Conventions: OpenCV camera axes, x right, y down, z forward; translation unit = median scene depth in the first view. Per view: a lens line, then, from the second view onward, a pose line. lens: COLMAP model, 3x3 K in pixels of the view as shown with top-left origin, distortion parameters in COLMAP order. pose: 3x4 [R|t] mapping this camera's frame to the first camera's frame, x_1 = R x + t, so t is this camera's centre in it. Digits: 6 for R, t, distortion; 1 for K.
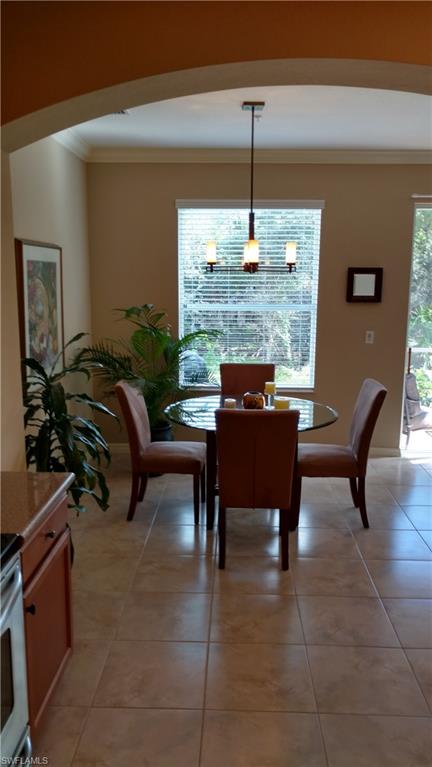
lens RADIAL K [[622.4, 0, 216.0], [0, 622.4, 383.5], [0, 0, 1]] dist [0.038965, -0.002357]
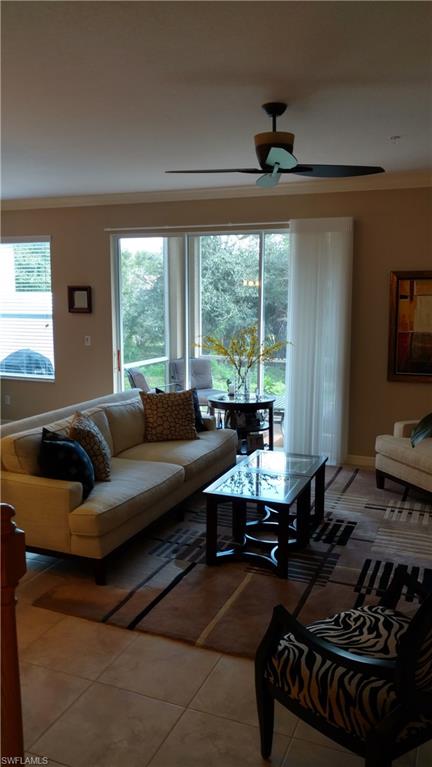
lens RADIAL K [[622.4, 0, 216.0], [0, 622.4, 383.5], [0, 0, 1]] dist [0.038965, -0.002357]
pose [[0.936488, 0.043983, -0.347932, 0.950194], [-0.054621, 0.998290, -0.020822, 0.025885], [0.346421, 0.038504, 0.937289, -0.097405]]
